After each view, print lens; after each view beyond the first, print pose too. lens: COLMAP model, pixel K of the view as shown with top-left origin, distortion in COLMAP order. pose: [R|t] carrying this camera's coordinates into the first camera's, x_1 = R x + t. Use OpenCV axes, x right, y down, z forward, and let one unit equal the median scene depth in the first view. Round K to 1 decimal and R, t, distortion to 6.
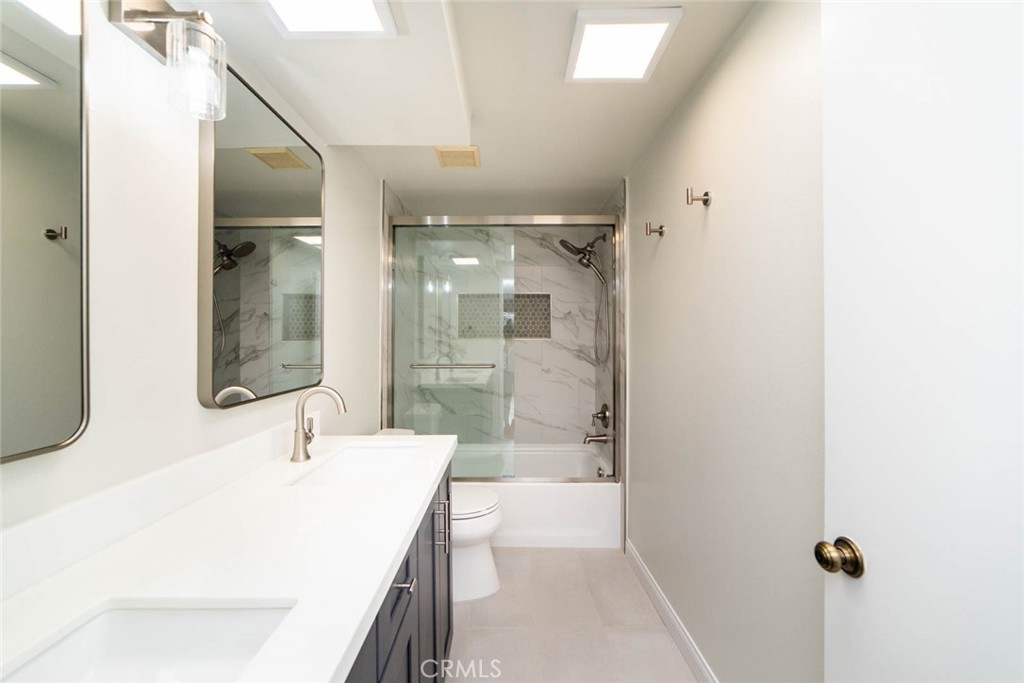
lens RADIAL K [[401.4, 0, 504.8], [0, 401.4, 335.4], [0, 0, 1]] dist [-0.008445, 0.002249]
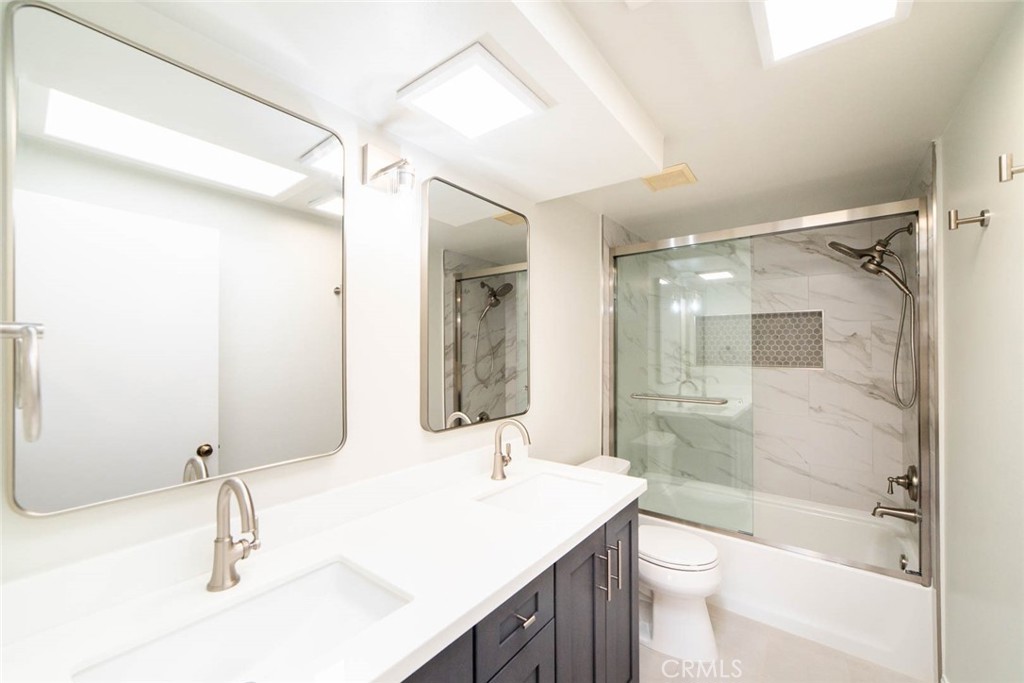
lens RADIAL K [[401.4, 0, 507.7], [0, 401.4, 349.0], [0, 0, 1]] dist [-0.008445, 0.002249]
pose [[0.799301, -0.002489, -0.600926, 0.102471], [0.002191, 0.999997, -0.001226, -0.033368], [0.600927, -0.000337, 0.799304, 0.019825]]
